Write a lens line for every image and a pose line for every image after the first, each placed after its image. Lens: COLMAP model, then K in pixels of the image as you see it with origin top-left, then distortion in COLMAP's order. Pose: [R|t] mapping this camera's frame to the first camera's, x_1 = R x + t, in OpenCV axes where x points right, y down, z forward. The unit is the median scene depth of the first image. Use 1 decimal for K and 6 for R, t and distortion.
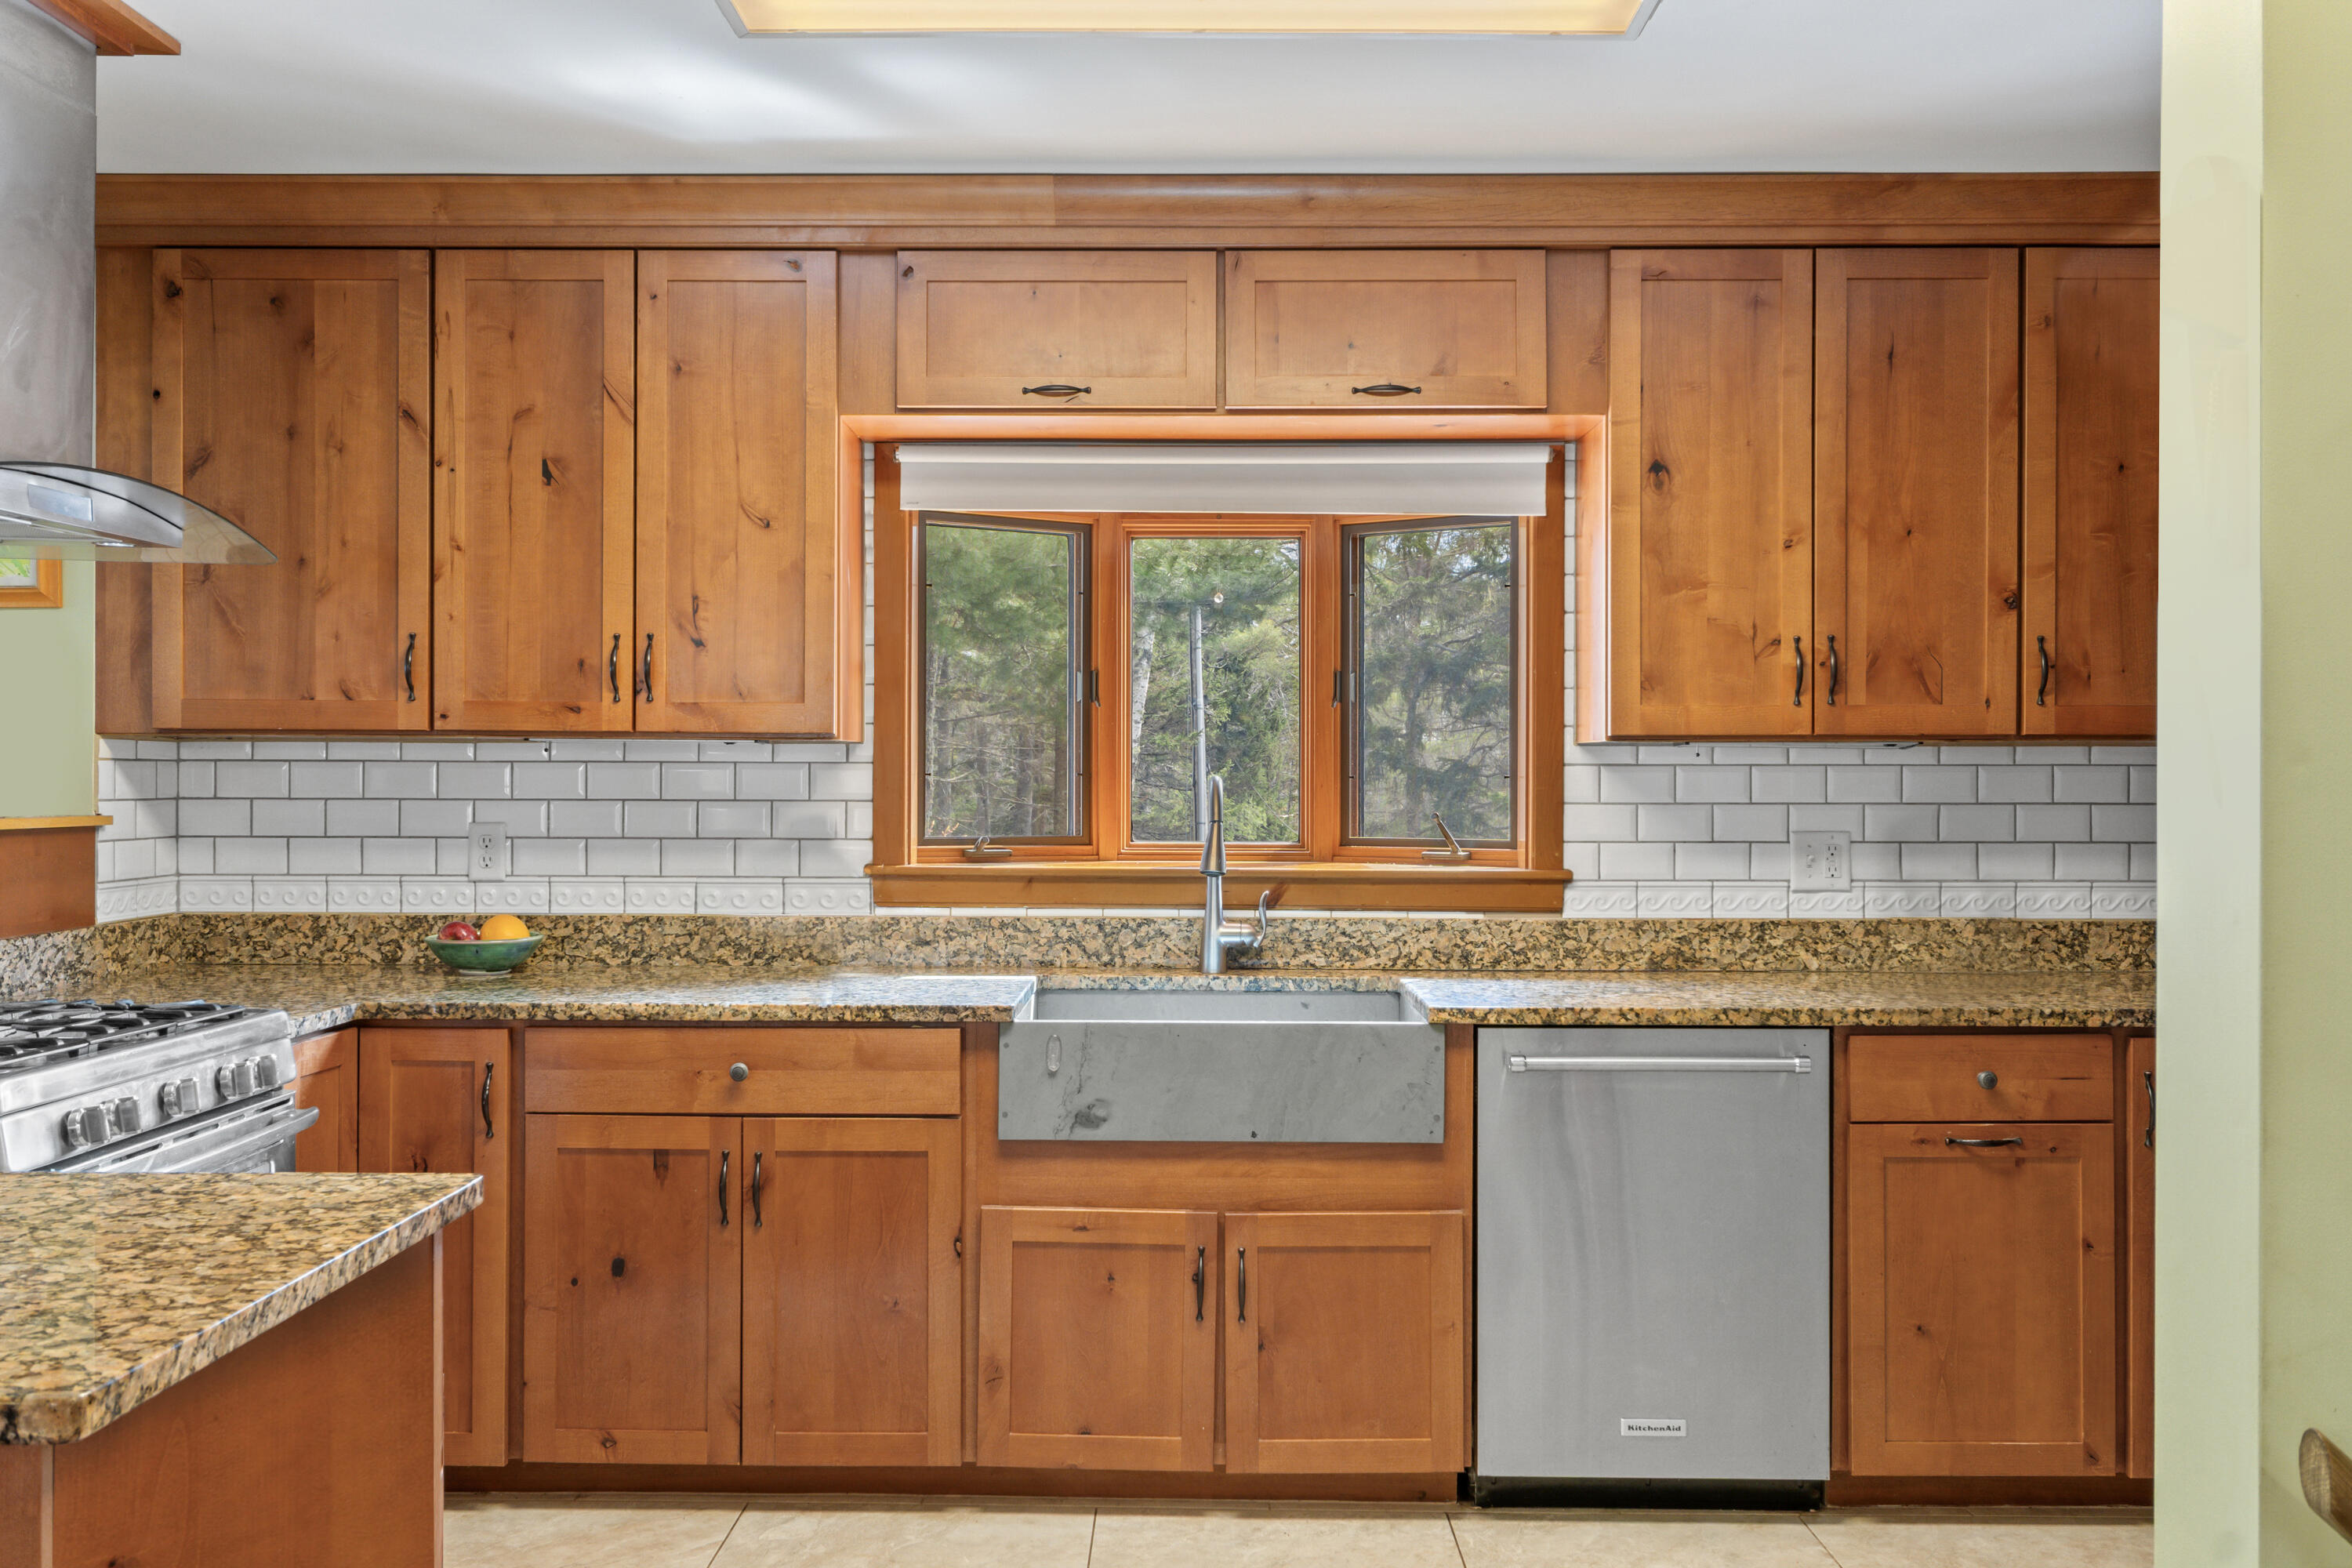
lens RADIAL K [[2014.3, 0, 1166.2], [0, 2014.3, 774.9], [0, 0, 1]] dist [0.003412, -0.000009]
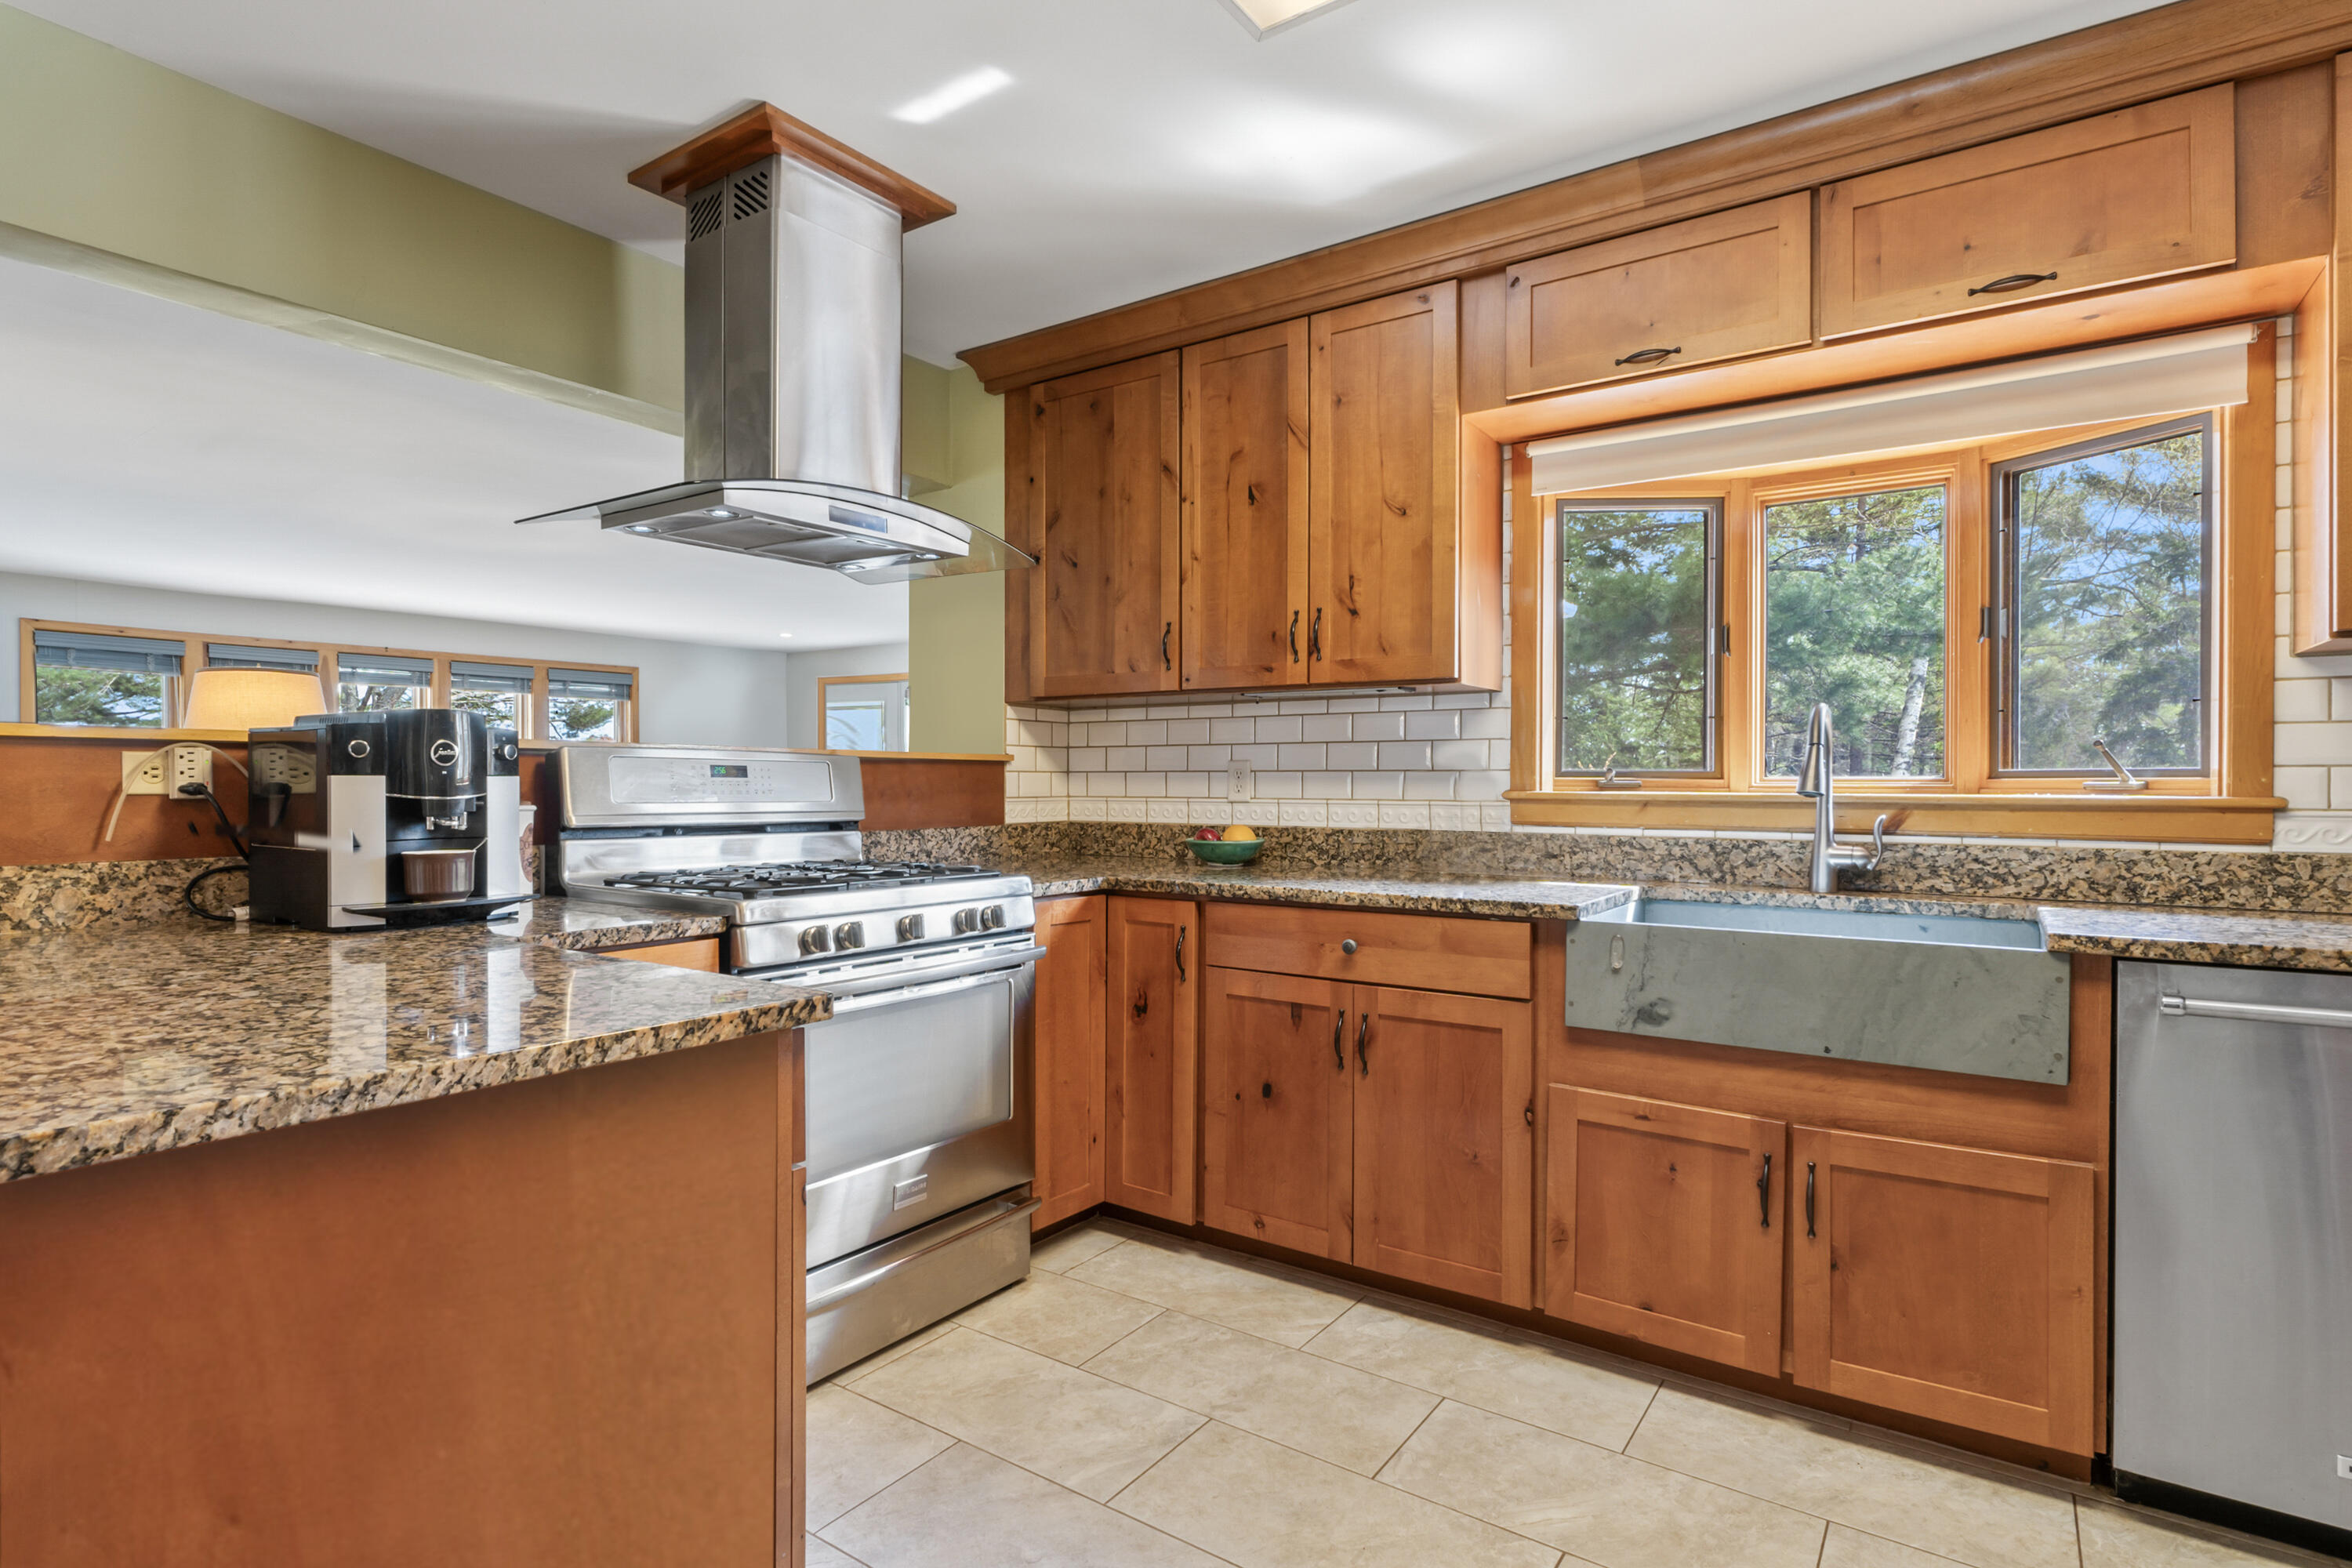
lens RADIAL K [[1202.9, 0, 1142.2], [0, 1202.9, 788.3], [0, 0, 1]] dist [-0.003689, -0.000472]
pose [[0.820908, 0.001851, -0.571058, 0.094299], [-0.000281, 0.999996, 0.002837, 0.044263], [0.571061, -0.002169, 0.820905, 0.295365]]
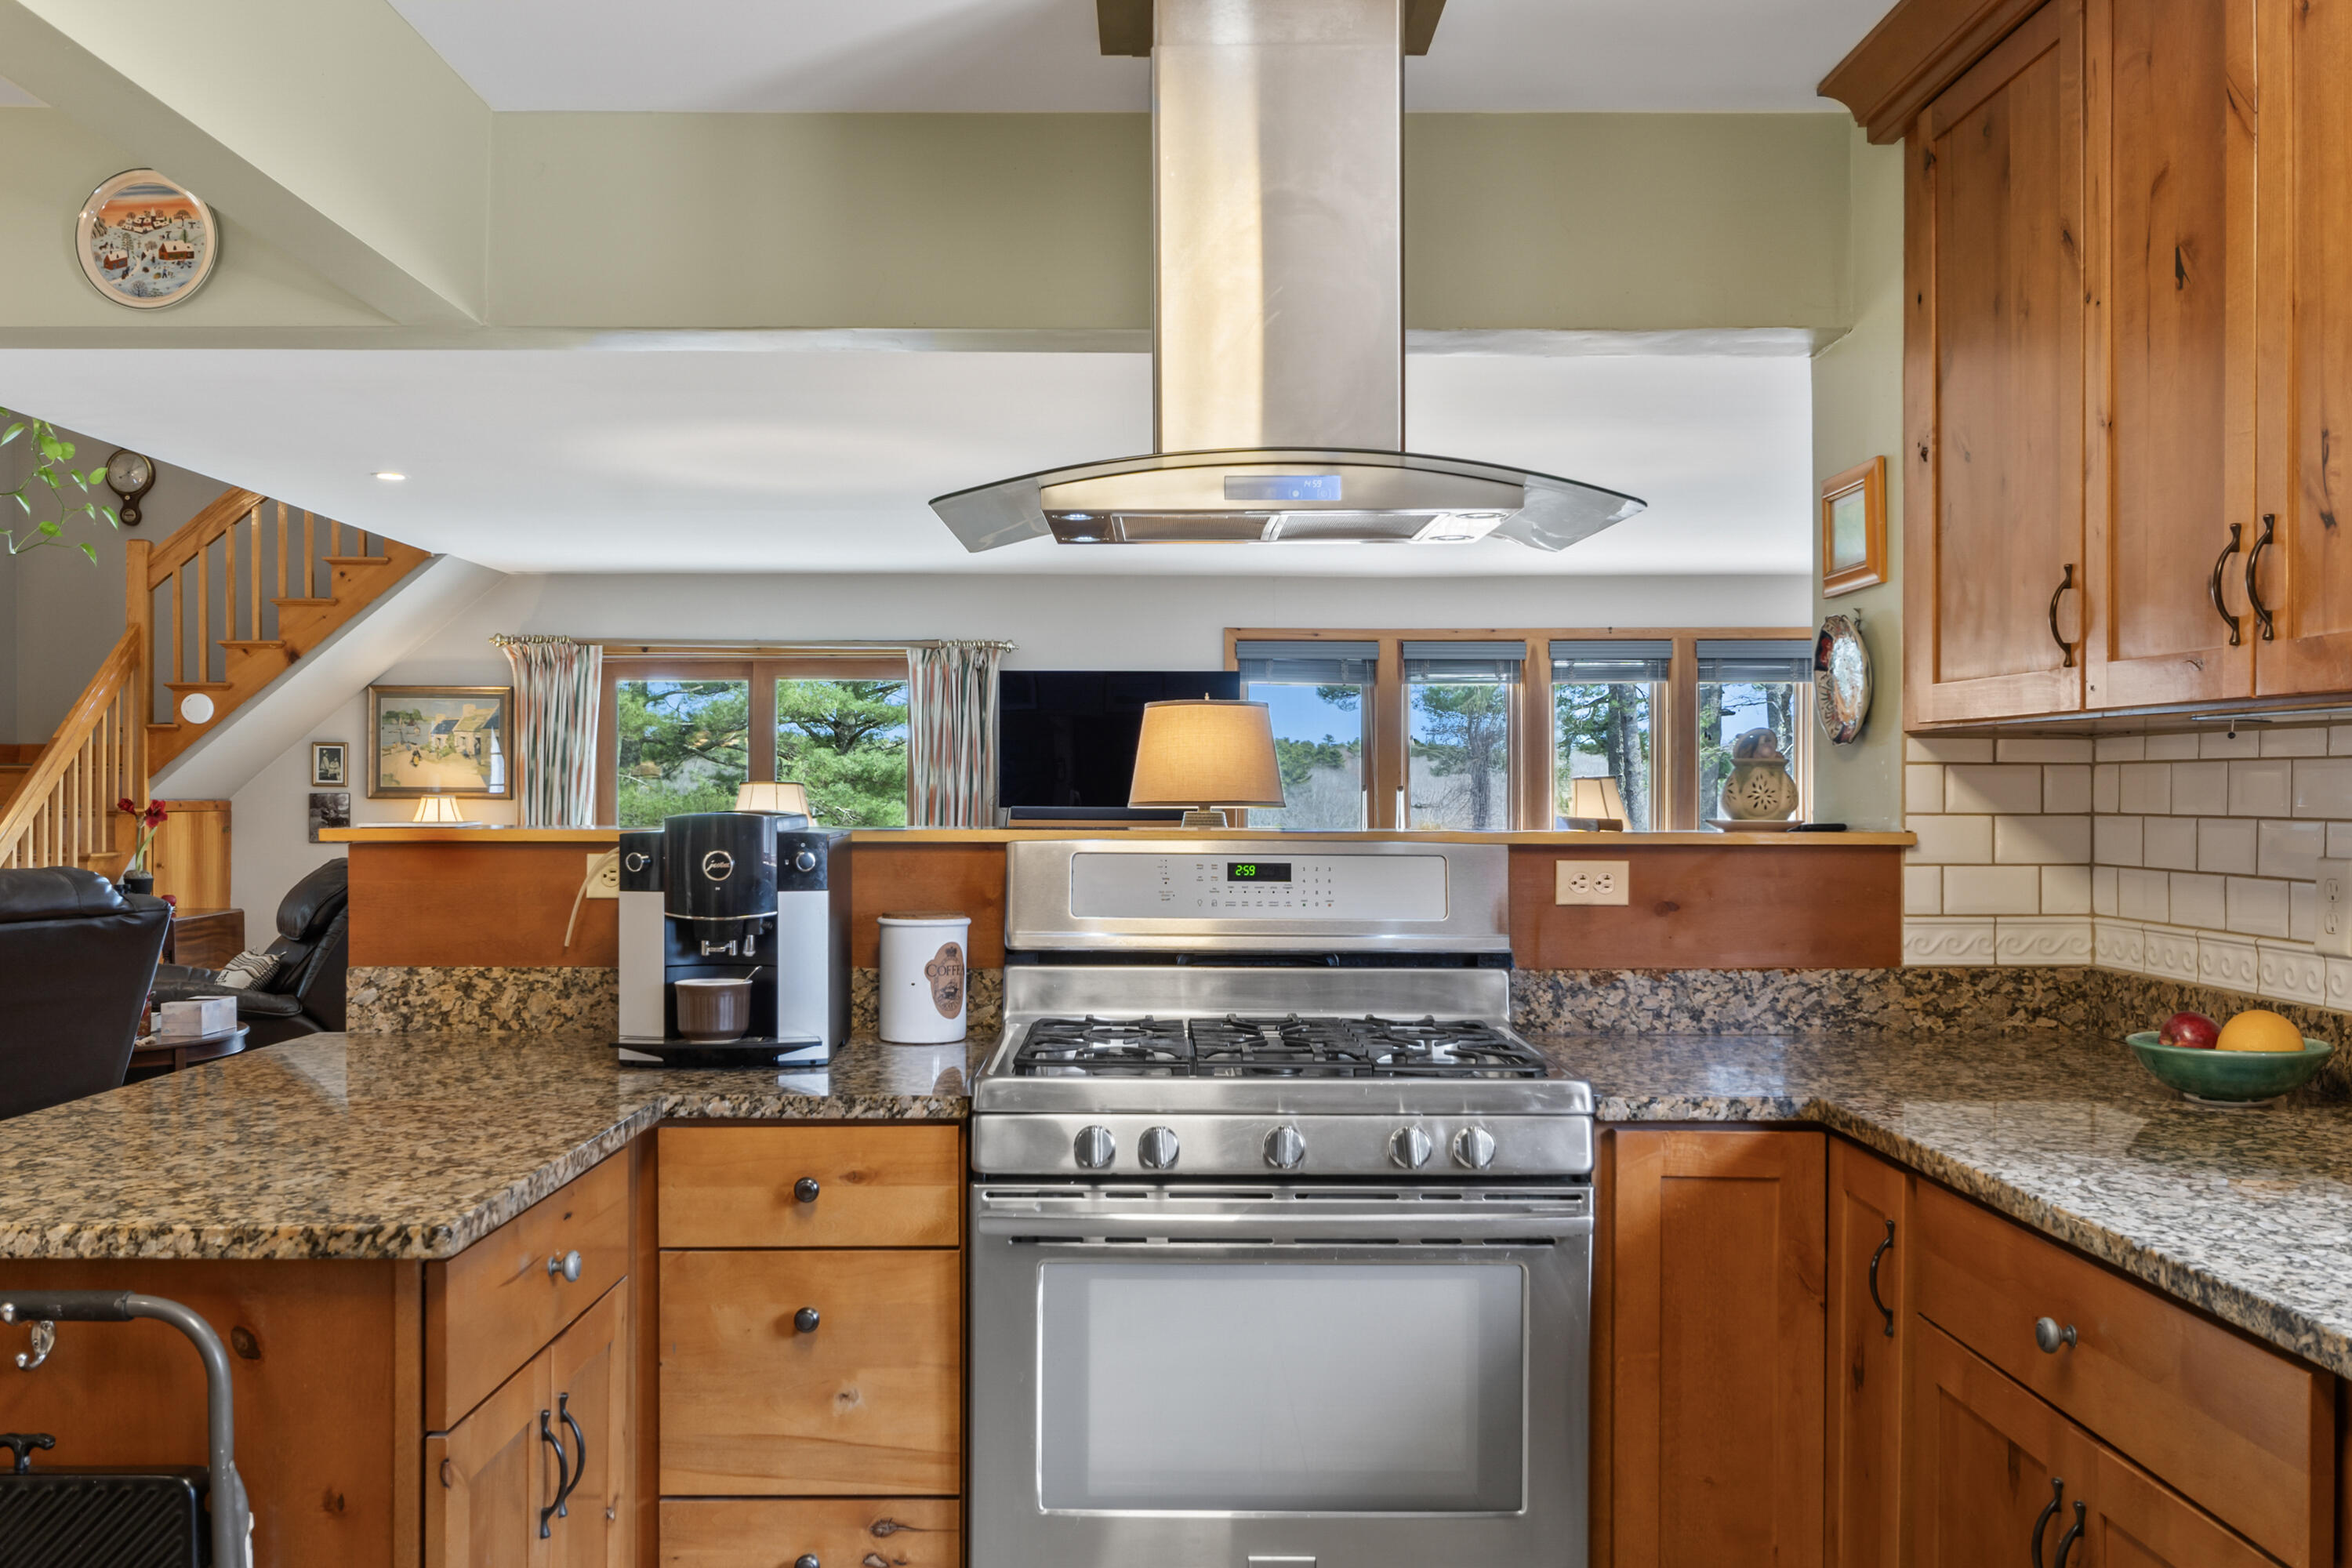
lens RADIAL K [[2014.3, 0, 1103.9], [0, 2014.3, 808.3], [0, 0, 1]] dist [0.003412, -0.000009]
pose [[0.009071, 0.005195, -0.999945, 0.285785], [-0.000391, 0.999986, 0.005192, 0.006163], [0.999959, 0.000343, 0.009073, 0.679357]]
